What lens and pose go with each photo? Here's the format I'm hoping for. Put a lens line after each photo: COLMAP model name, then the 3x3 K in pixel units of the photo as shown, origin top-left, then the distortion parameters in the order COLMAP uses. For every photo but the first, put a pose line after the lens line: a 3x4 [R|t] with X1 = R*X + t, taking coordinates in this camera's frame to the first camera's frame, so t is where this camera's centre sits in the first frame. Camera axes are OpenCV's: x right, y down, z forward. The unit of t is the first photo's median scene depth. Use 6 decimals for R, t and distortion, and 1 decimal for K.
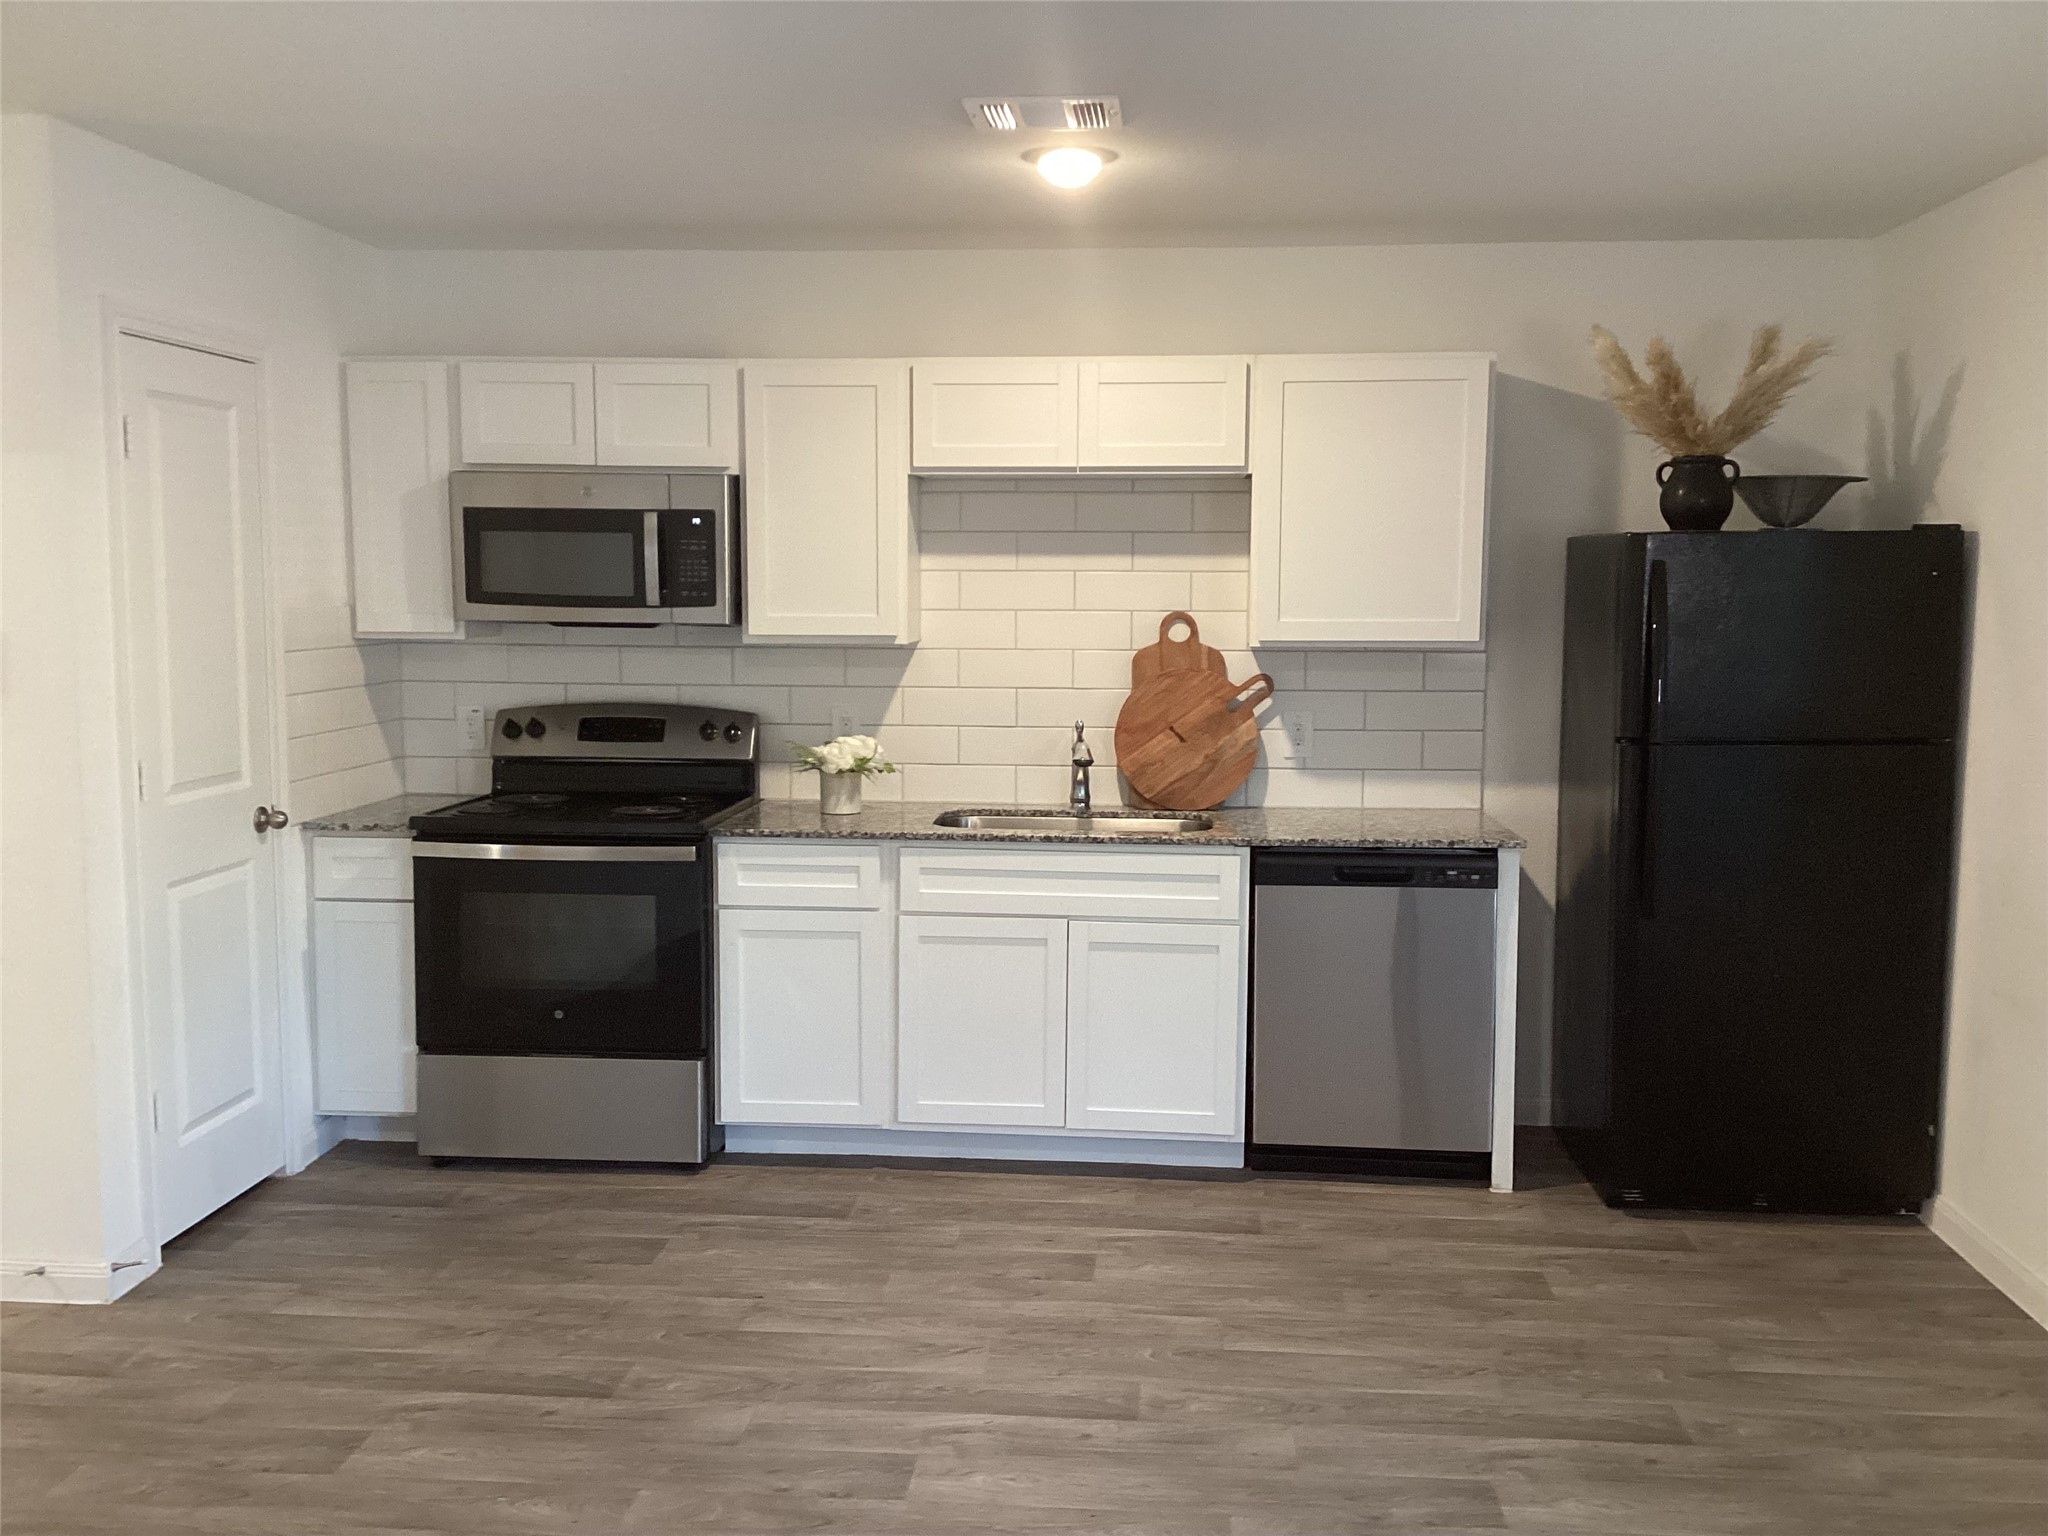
lens RADIAL K [[1866.3, 0, 1024.0], [0, 1866.3, 768.0], [0, 0, 1]] dist [0.051761, -0.001894]
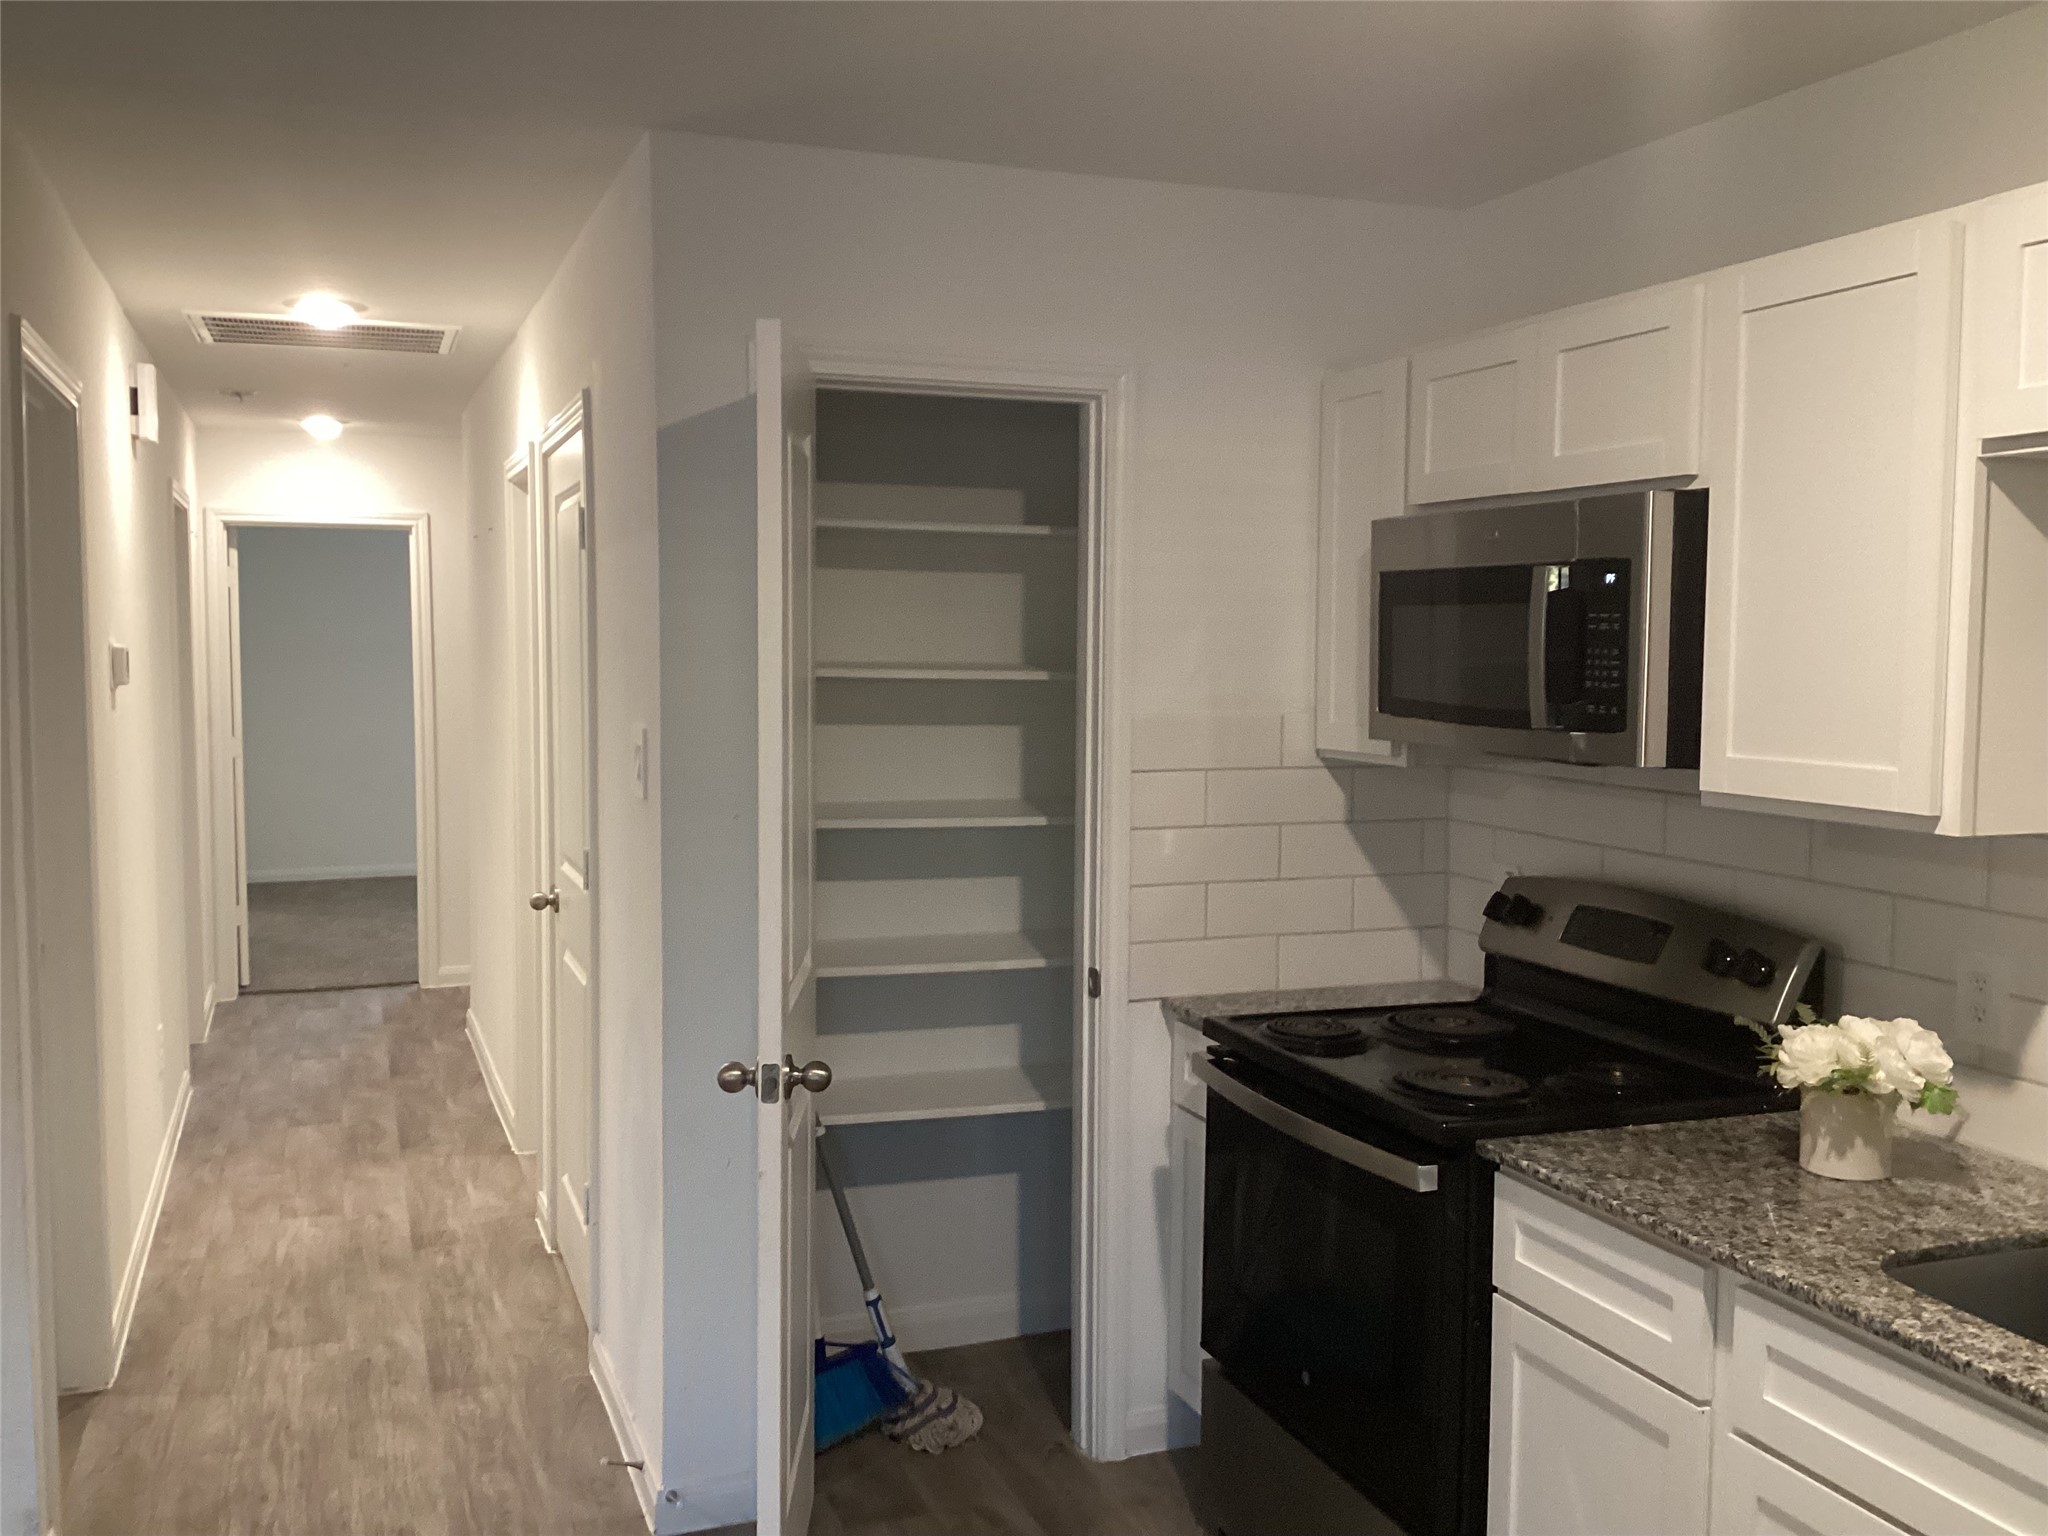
lens RADIAL K [[1866.3, 0, 1024.0], [0, 1866.3, 768.0], [0, 0, 1]] dist [0.051761, -0.001894]
pose [[0.423589, 0.059418, -0.903904, 0.255512], [-0.105186, 0.994323, 0.016069, -0.067850], [0.899727, 0.088271, 0.427434, 0.618919]]
